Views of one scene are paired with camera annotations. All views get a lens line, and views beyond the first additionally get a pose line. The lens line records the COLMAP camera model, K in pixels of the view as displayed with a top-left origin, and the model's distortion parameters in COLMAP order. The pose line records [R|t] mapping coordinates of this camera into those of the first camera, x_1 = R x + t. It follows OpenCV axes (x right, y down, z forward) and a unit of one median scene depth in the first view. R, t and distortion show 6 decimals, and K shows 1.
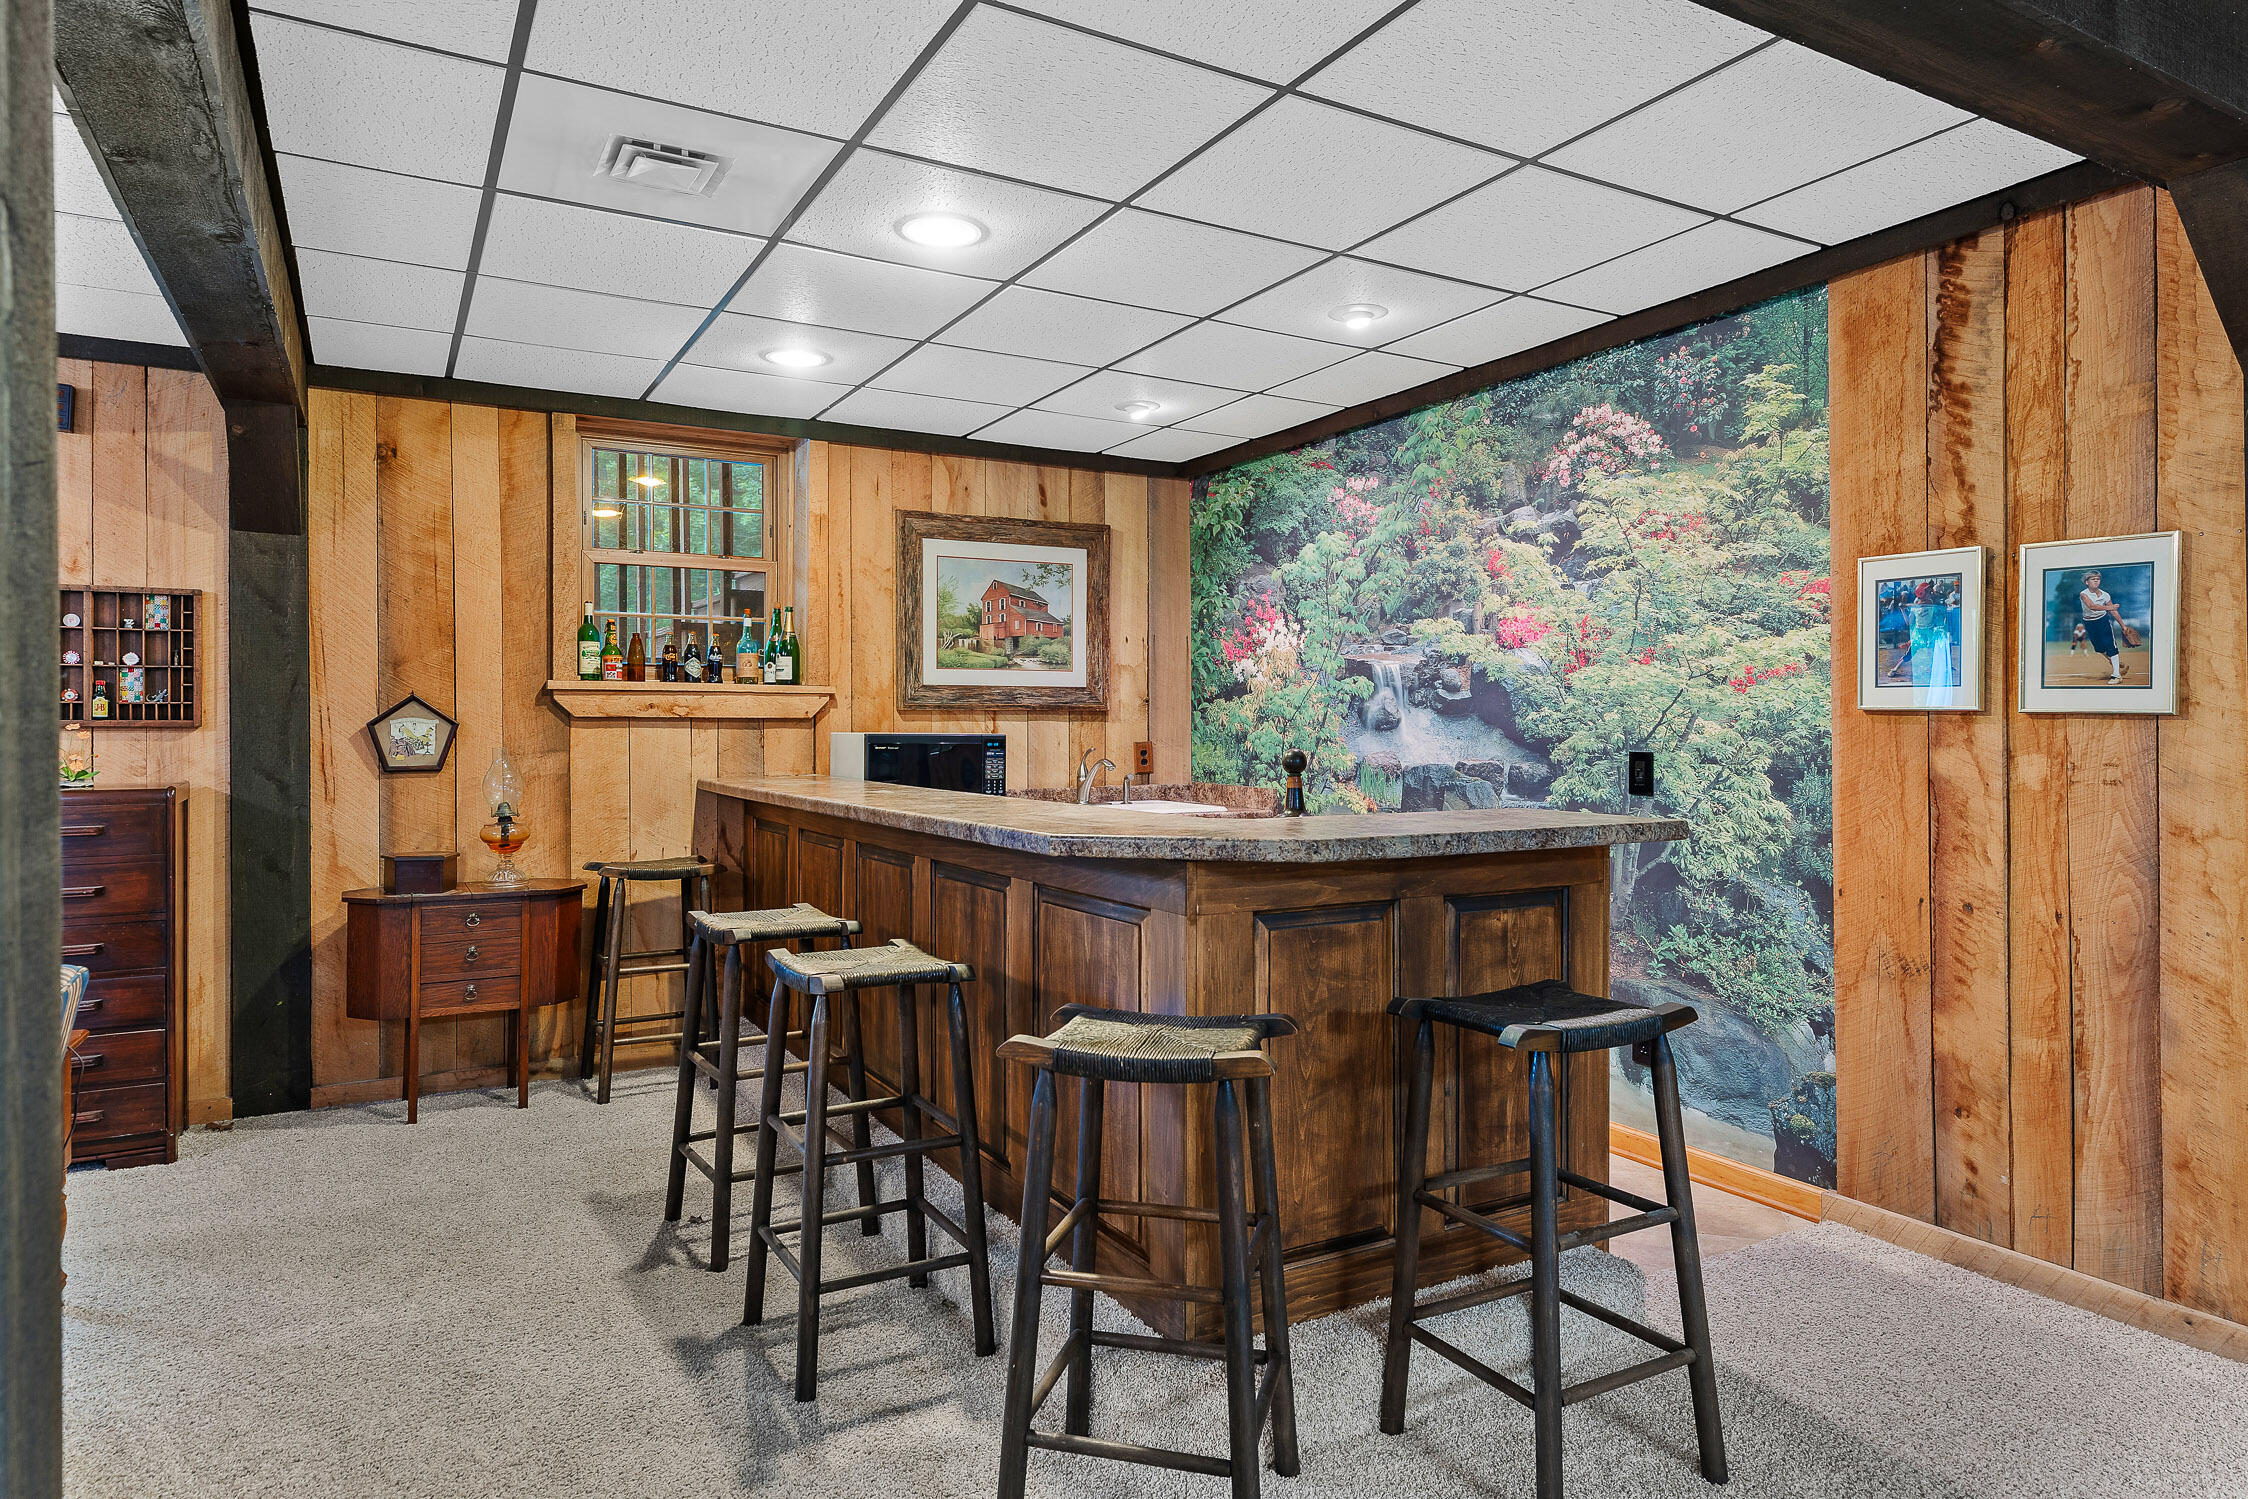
lens RADIAL K [[1342.8, 0, 1132.3], [0, 1342.8, 728.0], [0, 0, 1]] dist [0.000607, 0.002787]
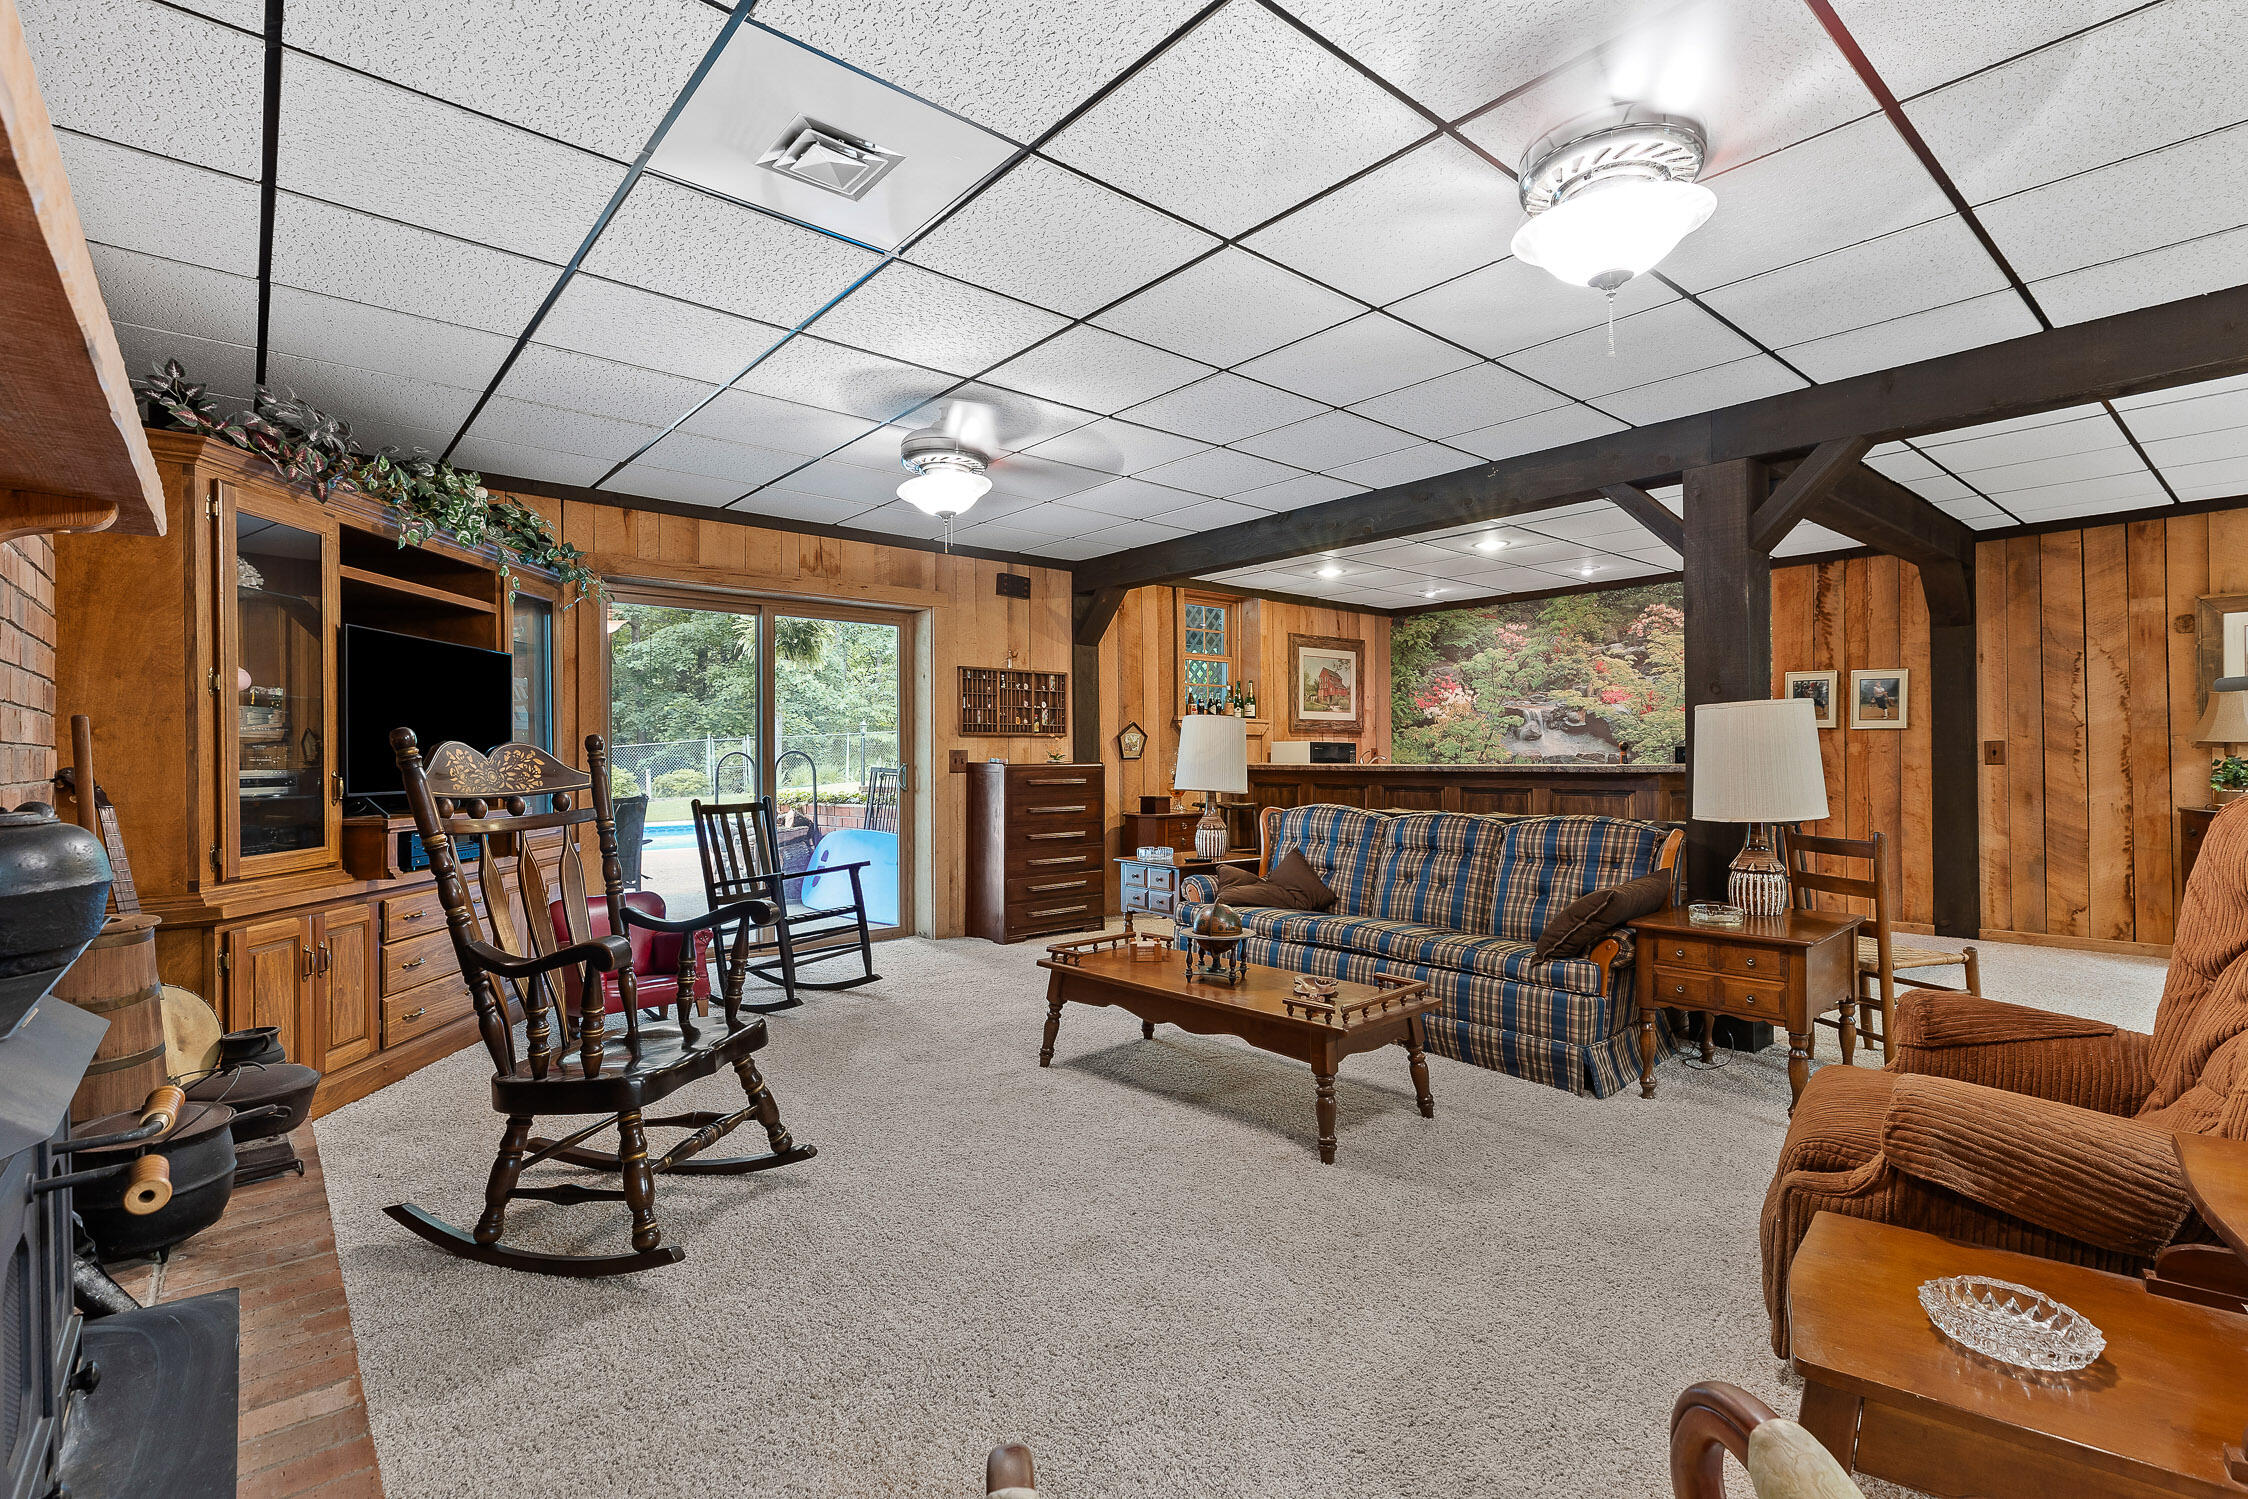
lens RADIAL K [[1018.4, 0, 1152.4], [0, 1018.4, 754.6], [0, 0, 1]] dist [0.001693, -0.000414]
pose [[0.982584, -0.002463, 0.185805, -0.784951], [0.002809, 0.999995, -0.001597, 0.028039], [-0.185800, 0.002091, 0.982585, -0.560822]]
